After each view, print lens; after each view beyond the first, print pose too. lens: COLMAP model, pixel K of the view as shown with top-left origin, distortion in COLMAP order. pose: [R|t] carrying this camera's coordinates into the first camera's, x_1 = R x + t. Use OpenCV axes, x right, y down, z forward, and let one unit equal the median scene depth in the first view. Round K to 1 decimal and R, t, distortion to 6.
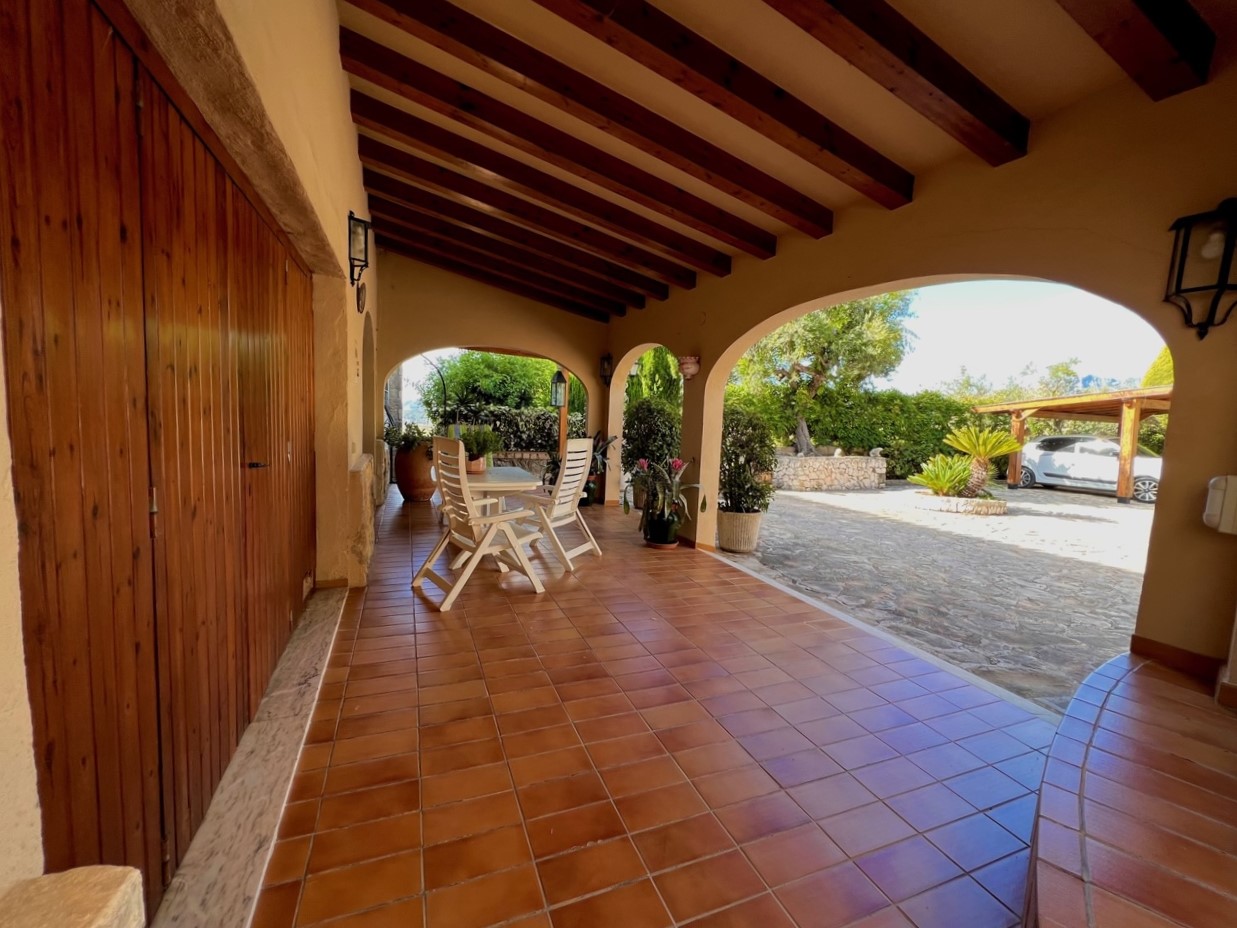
lens RADIAL K [[512.2, 0, 618.5], [0, 512.2, 464.0], [0, 0, 1]] dist [0.000312, 0.000015]
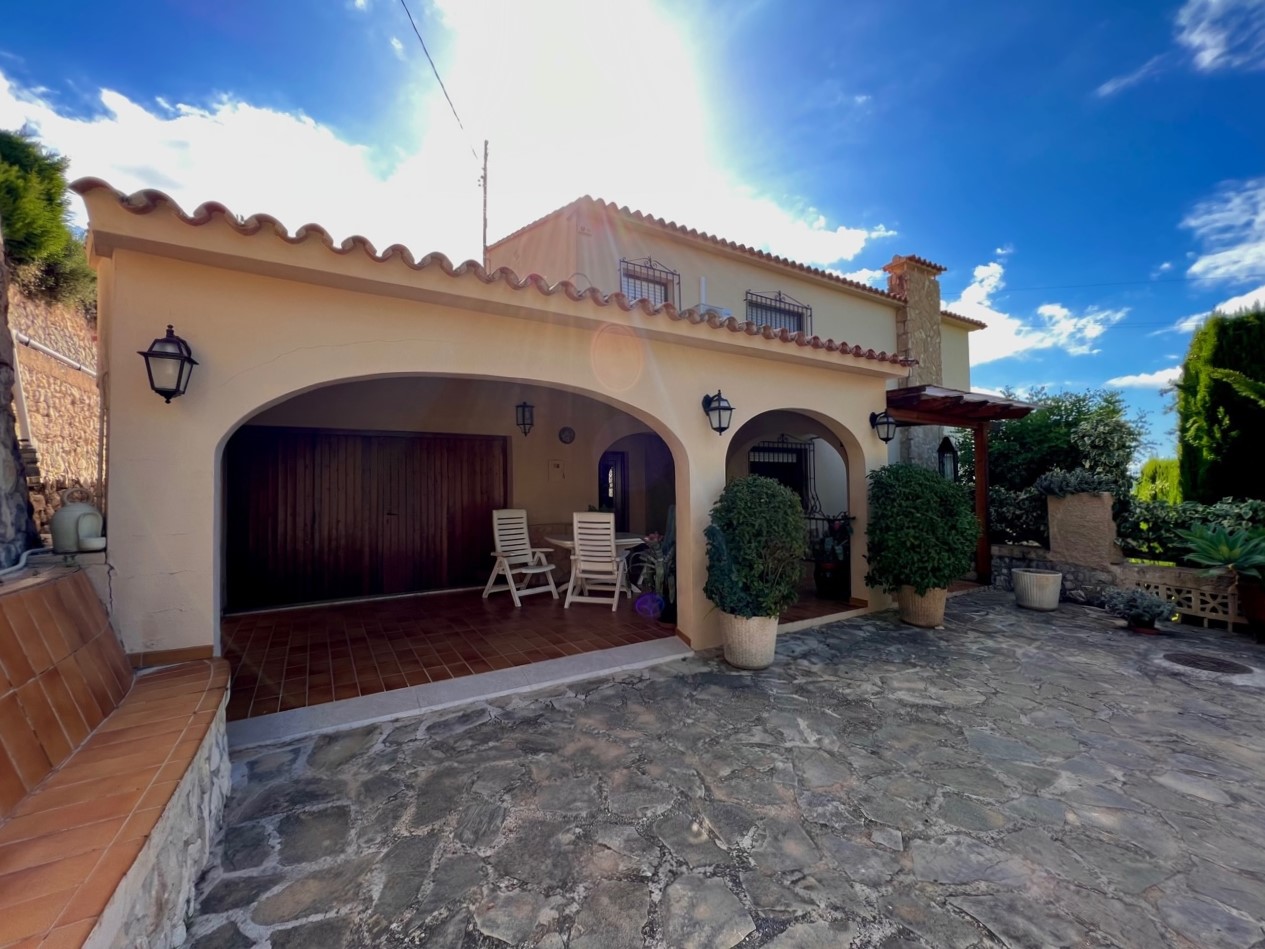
lens RADIAL K [[515.5, 0, 632.5], [0, 515.5, 474.5], [0, 0, 1]] dist [0.000552, 0.000015]
pose [[0.154492, -0.074523, -0.985179, 1.350782], [-0.079234, 0.993005, -0.087540, -0.041765], [0.984812, 0.091584, 0.147507, 0.960638]]
